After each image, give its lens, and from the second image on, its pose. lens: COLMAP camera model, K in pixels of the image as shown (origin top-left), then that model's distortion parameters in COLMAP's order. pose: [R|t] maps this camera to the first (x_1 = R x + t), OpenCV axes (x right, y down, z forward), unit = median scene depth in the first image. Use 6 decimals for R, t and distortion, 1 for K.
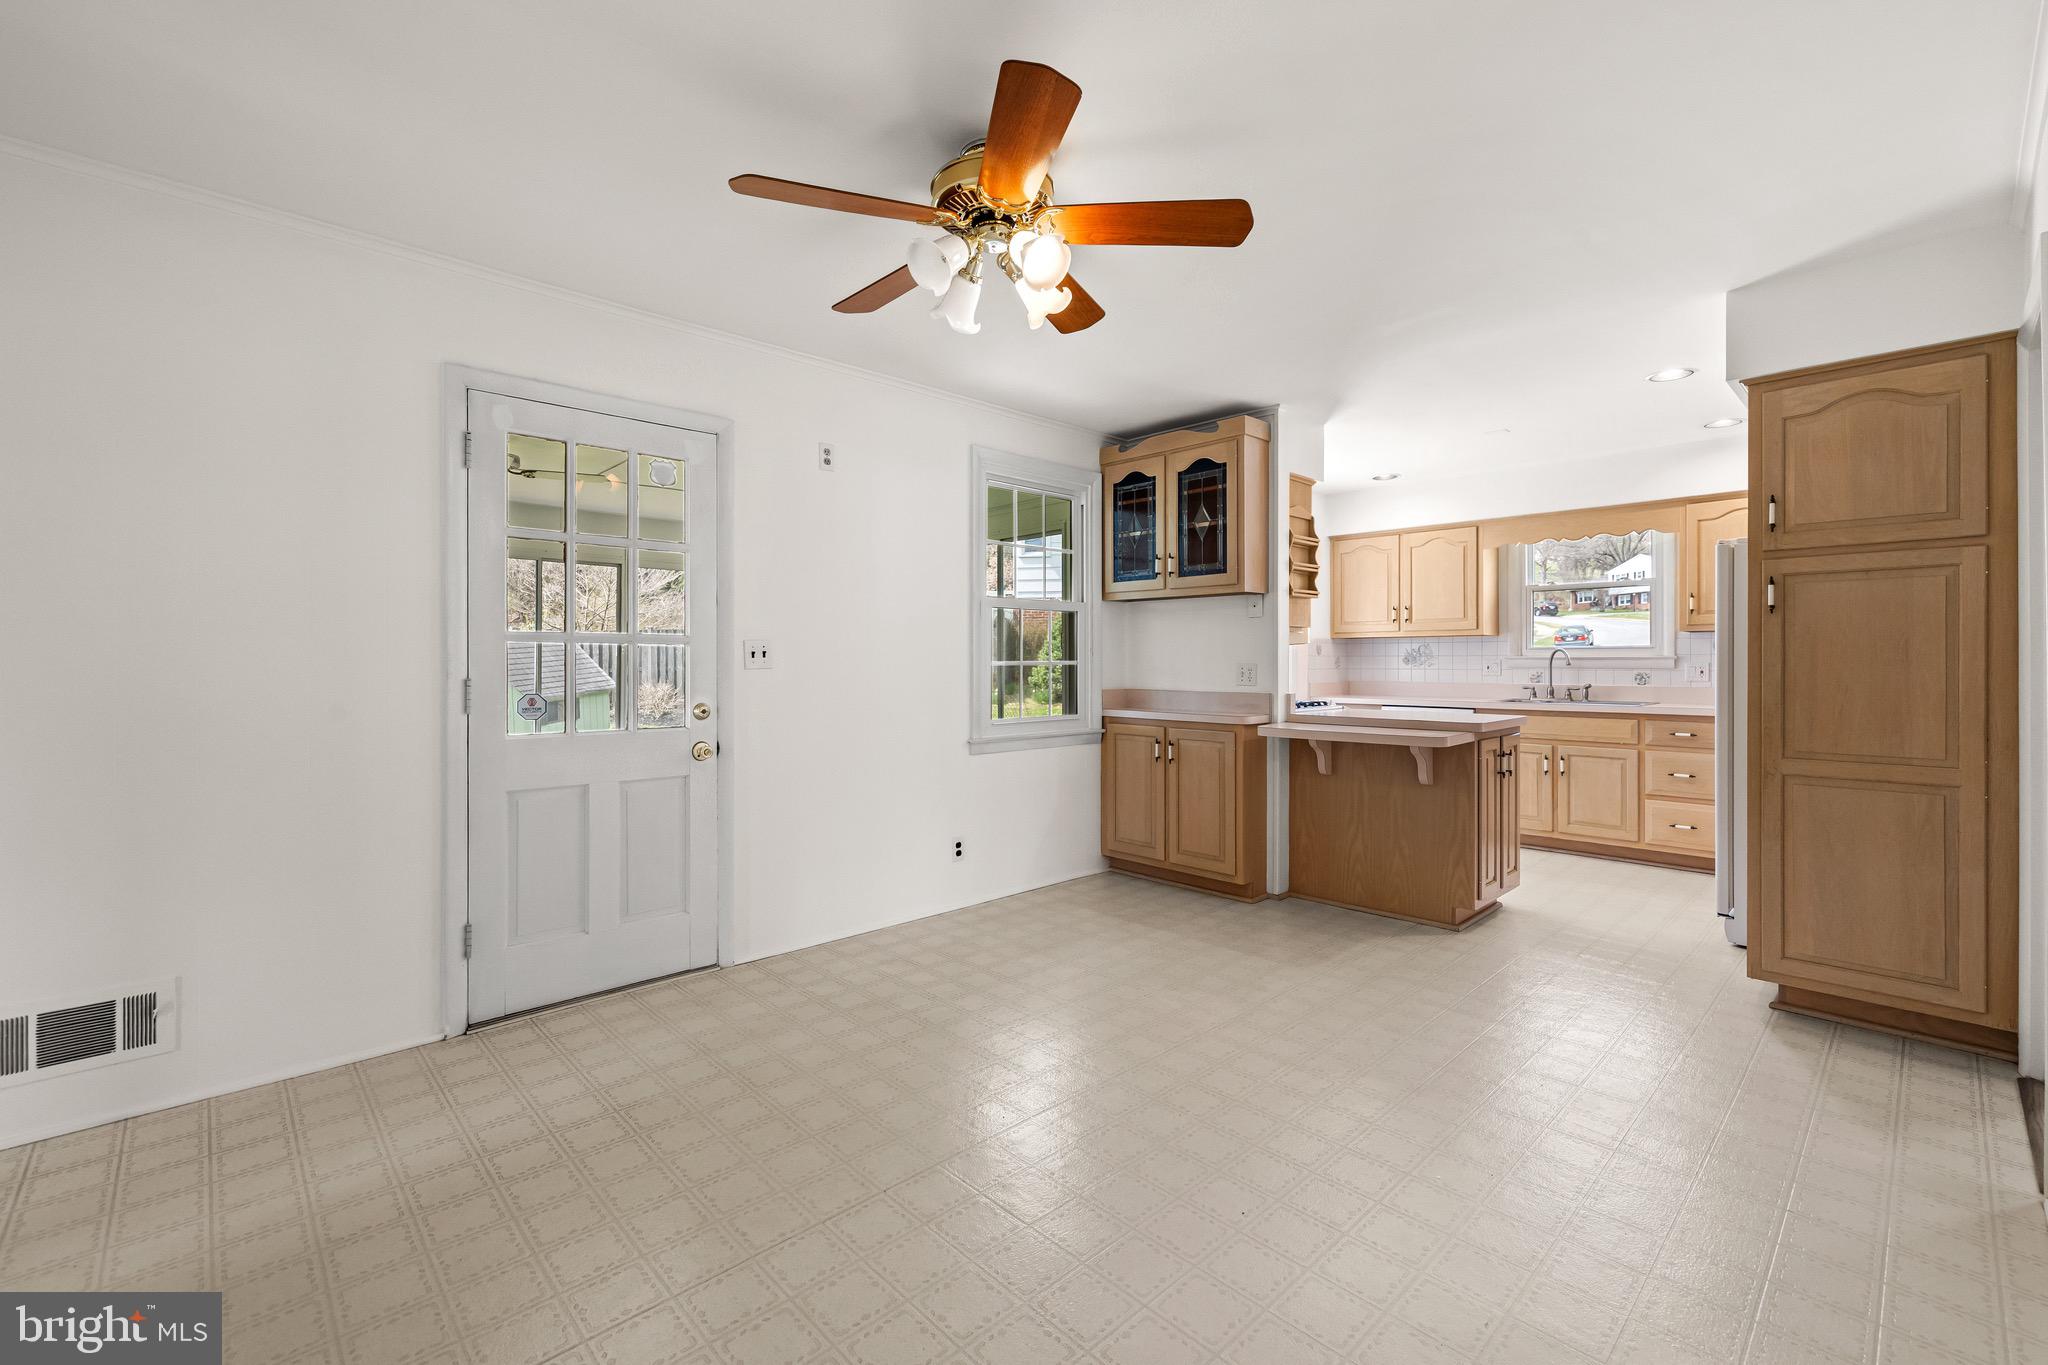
lens RADIAL K [[867.2, 0, 1021.5], [0, 867.2, 658.3], [0, 0, 1]] dist [0.001726, 0.000886]
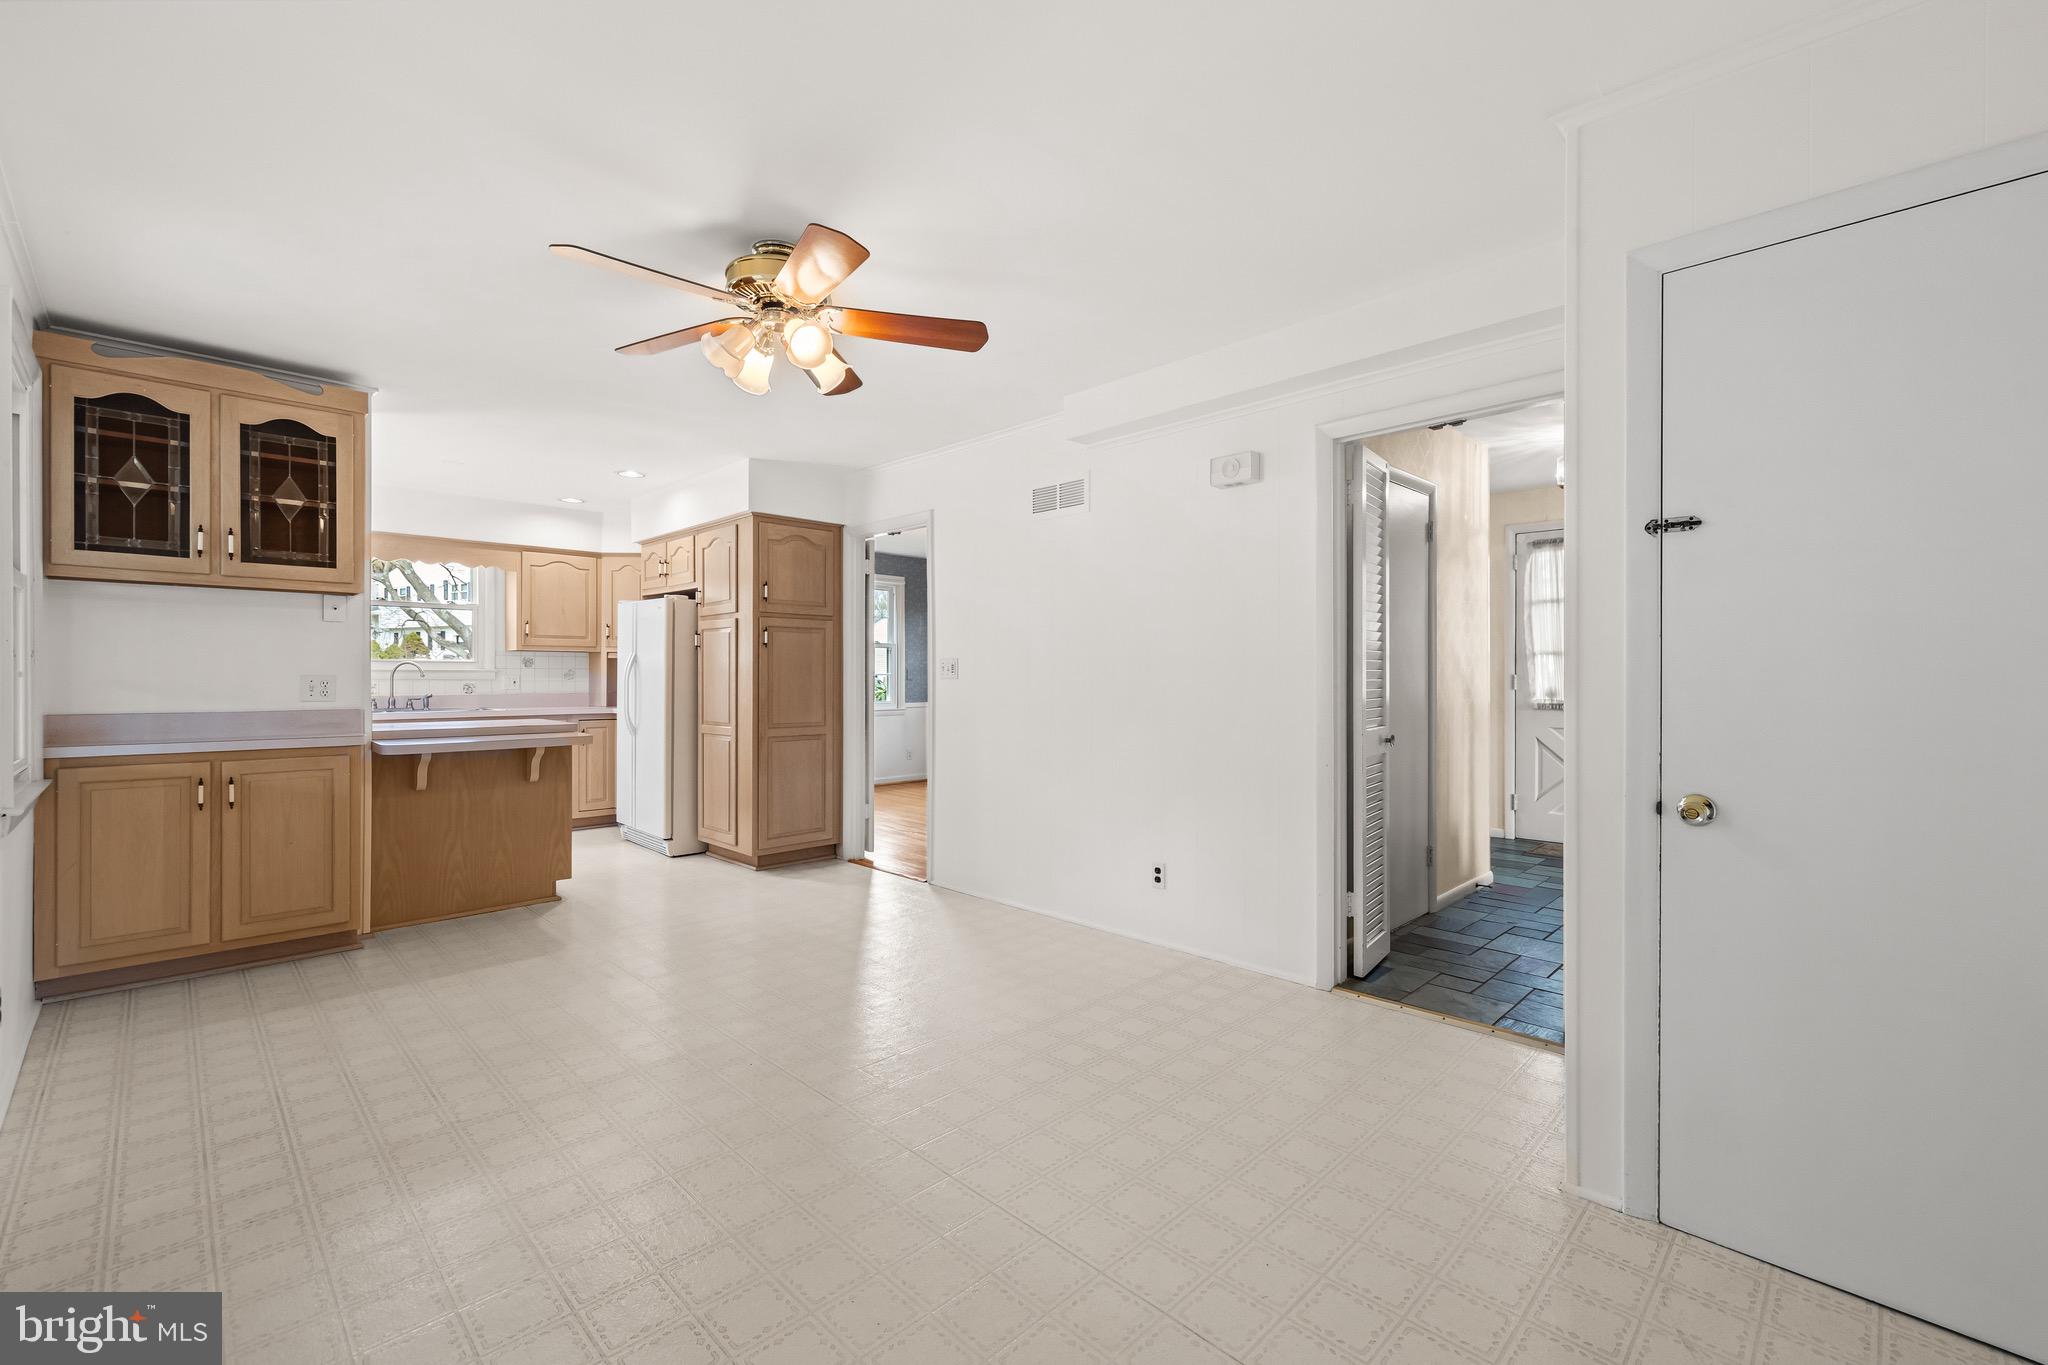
lens RADIAL K [[867.2, 0, 1021.1], [0, 867.2, 677.0], [0, 0, 1]] dist [0.001726, 0.000886]
pose [[-0.023893, -0.001446, 0.999713, -0.598503], [-0.008302, 0.999965, 0.001248, 0.000907], [-0.999680, -0.008270, -0.023904, 0.334824]]
